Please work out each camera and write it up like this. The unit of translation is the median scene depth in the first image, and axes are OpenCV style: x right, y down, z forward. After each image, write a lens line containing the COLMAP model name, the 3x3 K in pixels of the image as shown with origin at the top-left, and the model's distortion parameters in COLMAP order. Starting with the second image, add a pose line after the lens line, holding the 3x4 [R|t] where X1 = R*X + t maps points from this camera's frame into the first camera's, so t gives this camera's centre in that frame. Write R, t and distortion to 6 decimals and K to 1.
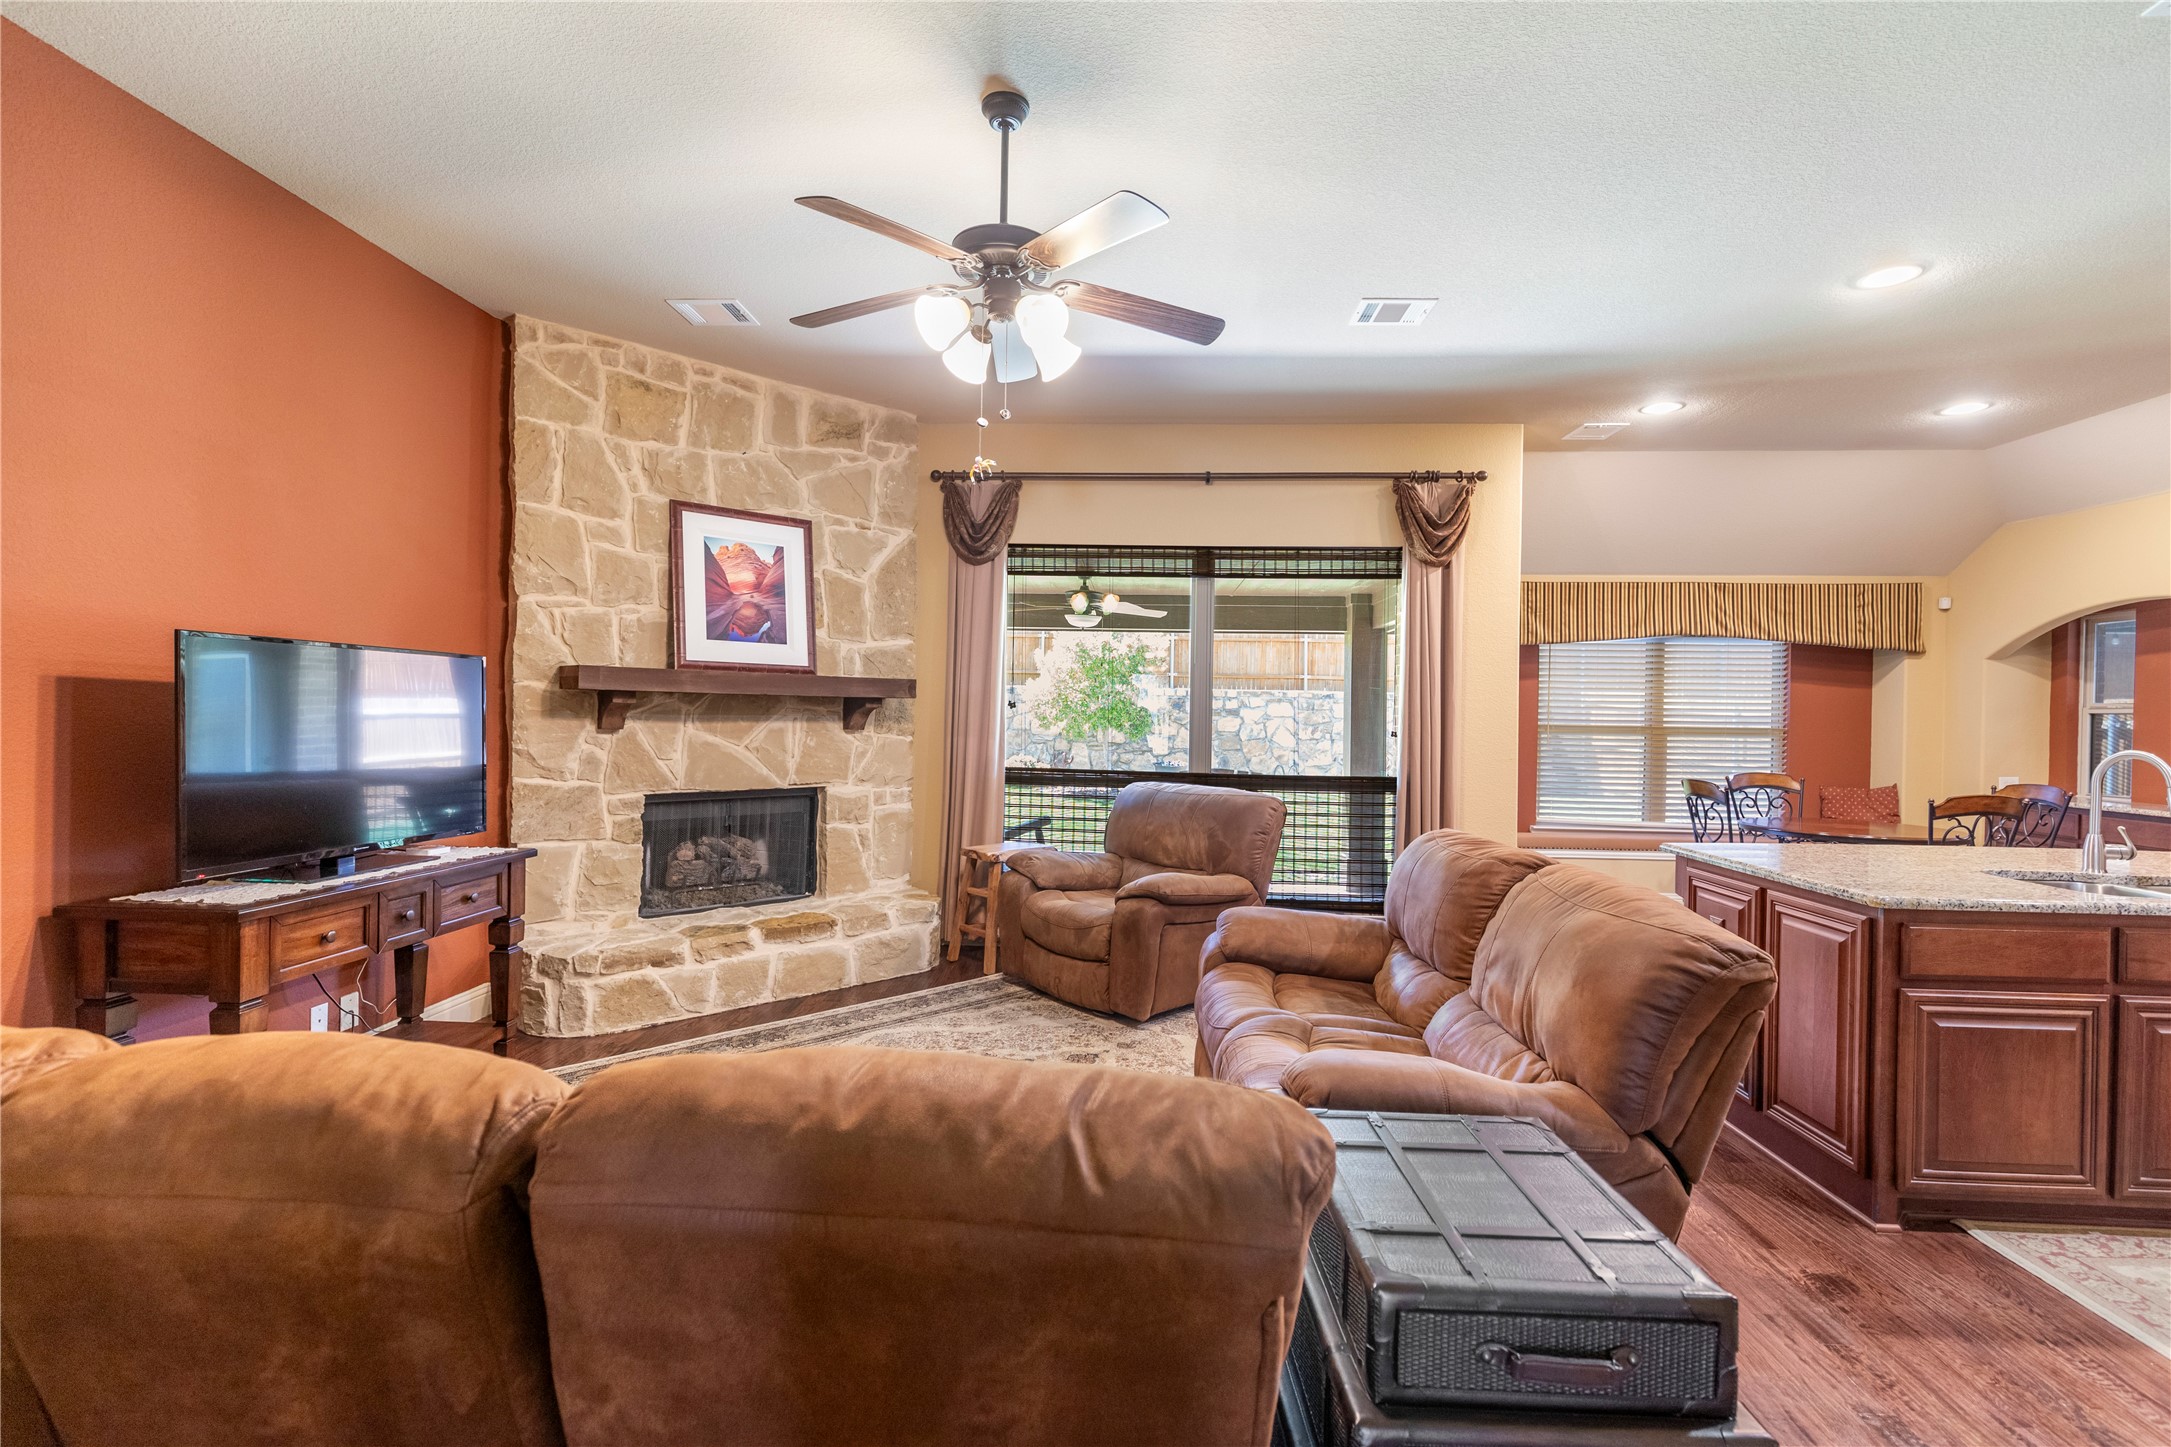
lens RADIAL K [[972.5, 0, 1085.5], [0, 972.5, 723.5], [0, 0, 1]] dist [0.001528, -0.007237]
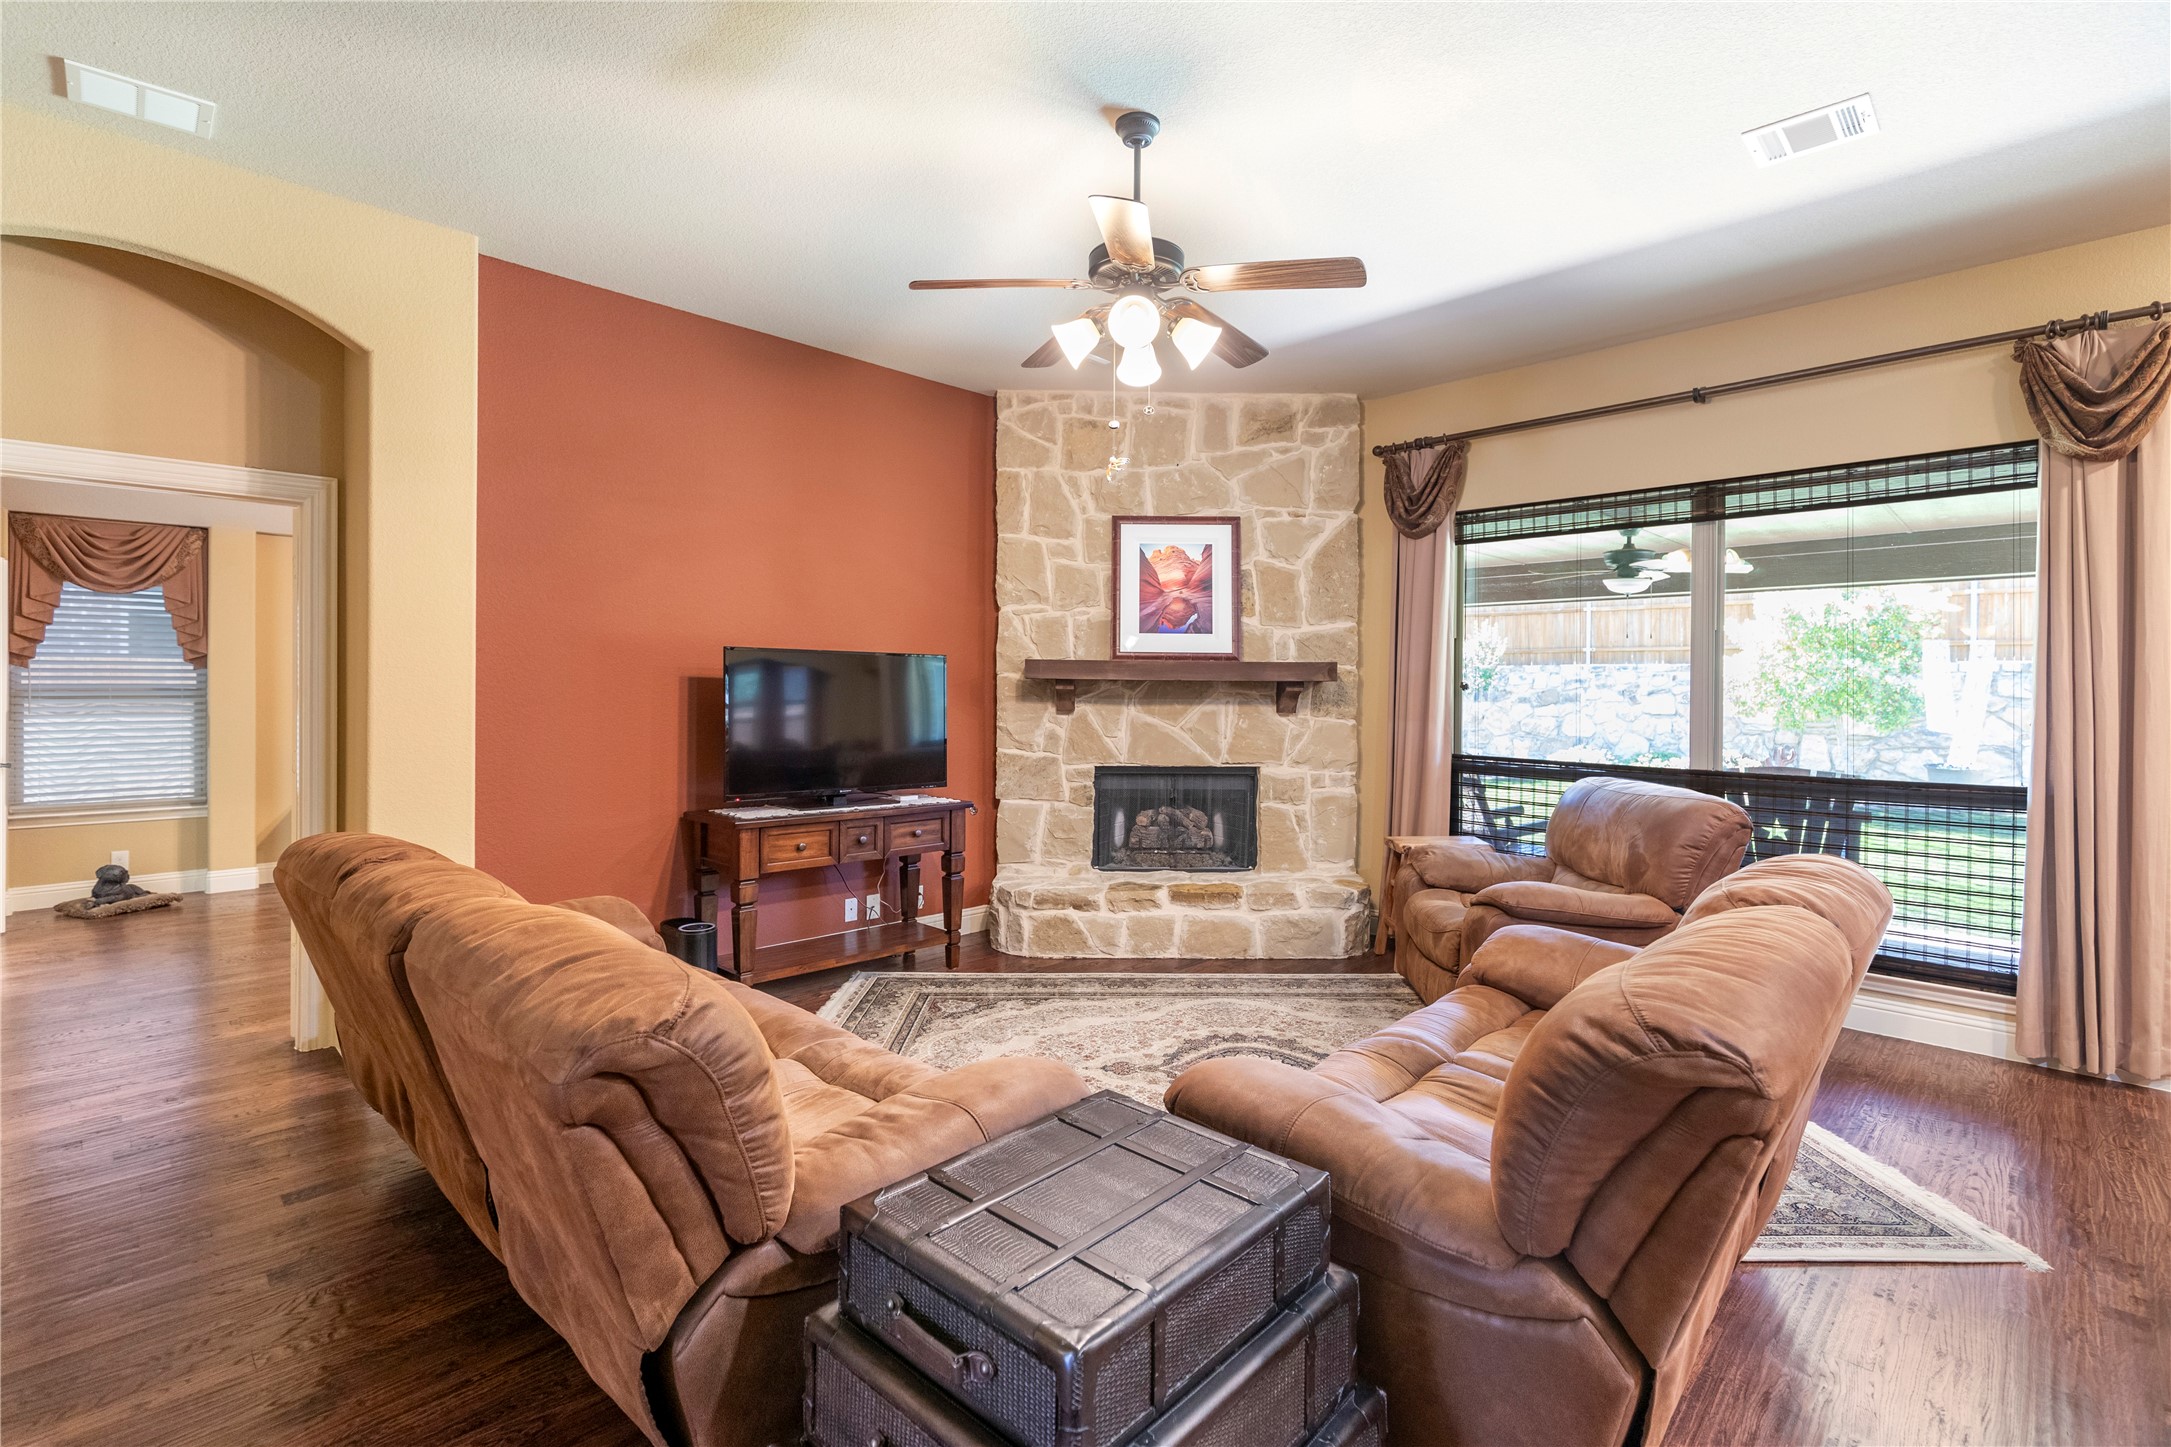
lens RADIAL K [[989.3, 0, 1091.8], [0, 989.3, 698.0], [0, 0, 1]] dist [0.000338, -0.000506]
pose [[0.748679, -0.005949, -0.662907, 0.334960], [-0.002319, 0.999930, -0.011593, 0.003633], [0.662929, 0.010217, 0.748612, 0.087155]]
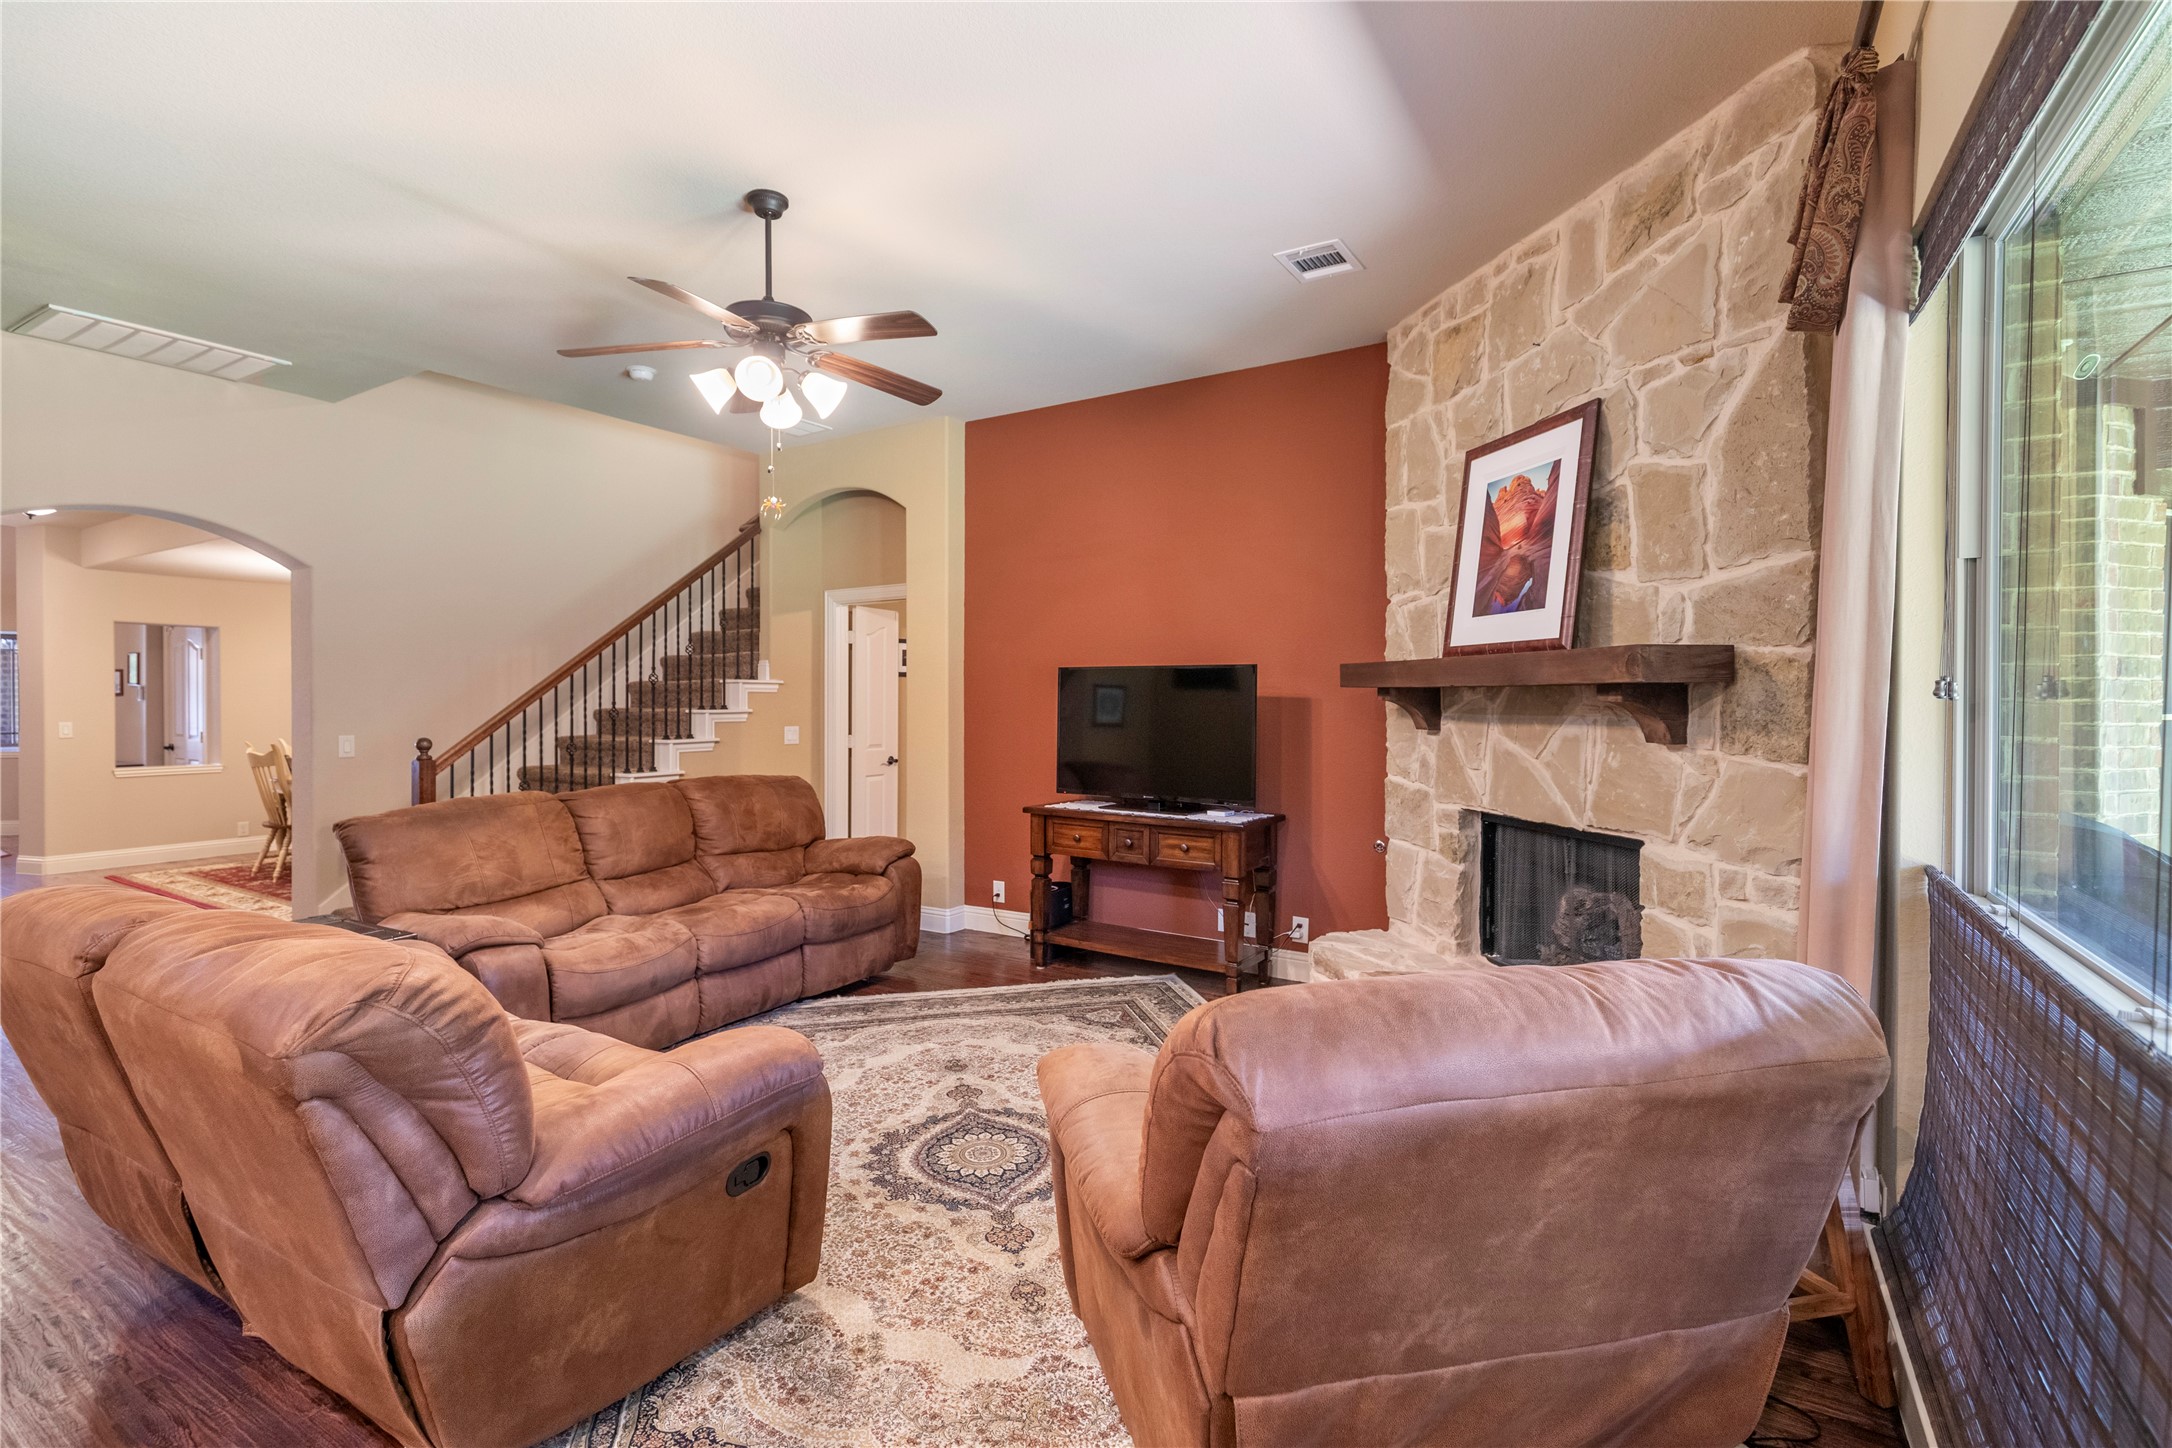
lens RADIAL K [[983.2, 0, 1078.2], [0, 983.2, 714.9], [0, 0, 1]] dist [-0.000946, -0.000168]
pose [[-0.488065, -0.002713, -0.872803, 0.441703], [-0.019548, 0.999778, 0.007823, -0.008283], [0.872589, 0.020879, -0.488010, 1.086052]]
